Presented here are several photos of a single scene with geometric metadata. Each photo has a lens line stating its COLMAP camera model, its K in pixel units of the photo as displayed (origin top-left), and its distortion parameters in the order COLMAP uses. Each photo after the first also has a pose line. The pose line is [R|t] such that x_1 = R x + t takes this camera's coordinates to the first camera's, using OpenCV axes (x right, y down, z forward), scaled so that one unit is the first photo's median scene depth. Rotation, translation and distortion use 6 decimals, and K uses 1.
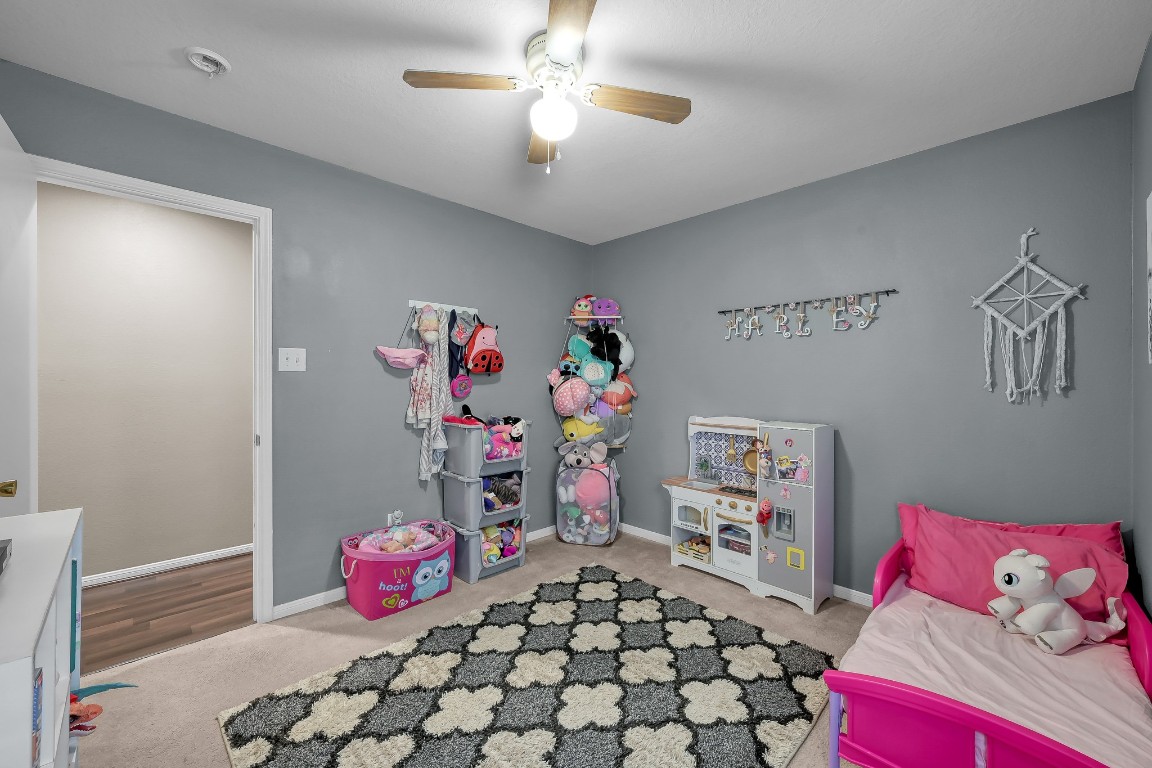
lens RADIAL K [[459.0, 0, 578.4], [0, 459.0, 381.8], [0, 0, 1]] dist [-0.001384, -0.000100]
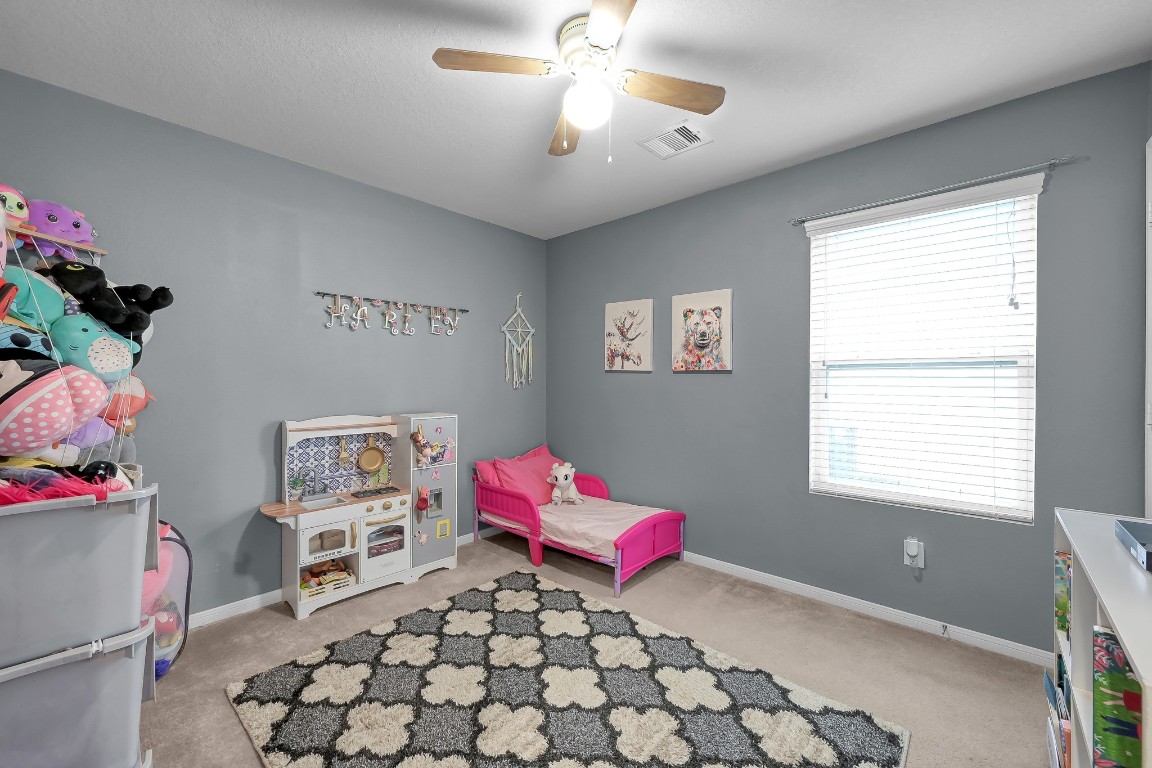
lens RADIAL K [[459.0, 0, 578.4], [0, 459.0, 381.8], [0, 0, 1]] dist [-0.001384, -0.000100]
pose [[-0.060854, -0.010382, 0.998093, -0.696134], [-0.005432, 0.999935, 0.010070, -0.000626], [-0.998132, -0.004809, -0.060907, 0.724772]]
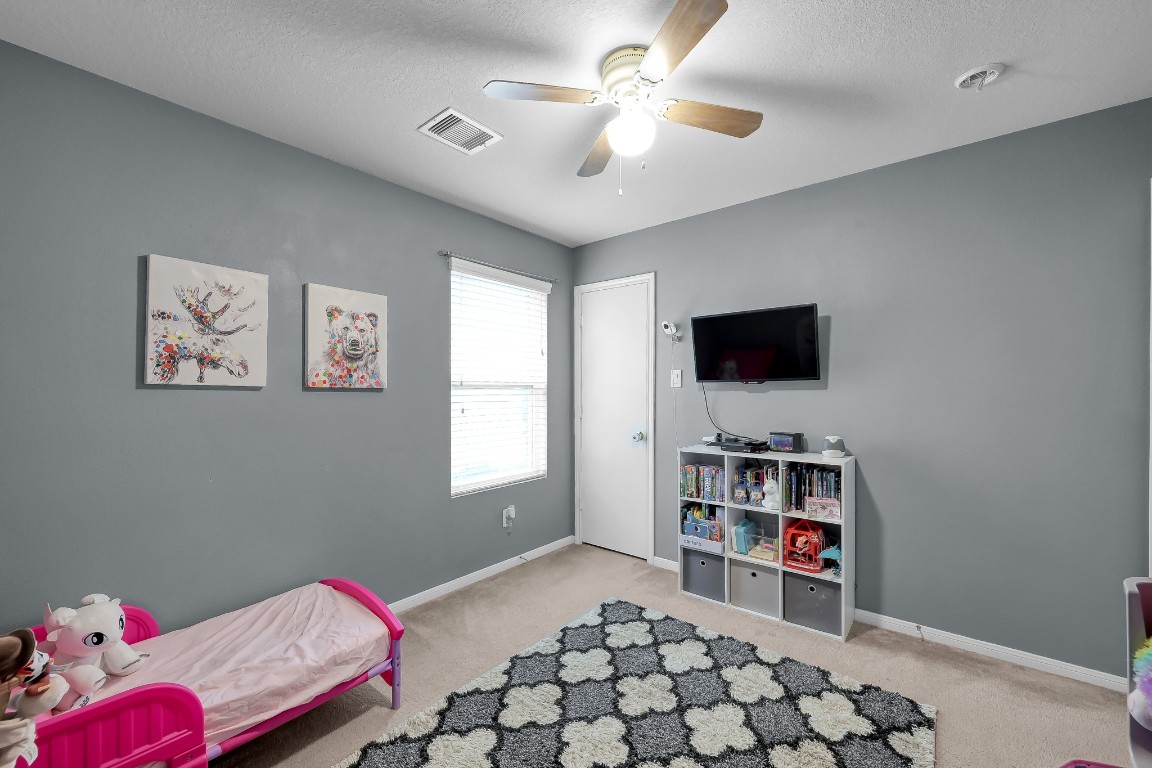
lens RADIAL K [[459.0, 0, 578.4], [0, 459.0, 381.8], [0, 0, 1]] dist [-0.001384, -0.000100]
pose [[-0.994053, -0.007410, -0.108641, 0.115197], [-0.004908, 0.999717, -0.023284, -0.011726], [0.108783, -0.022612, -0.993808, 1.343987]]
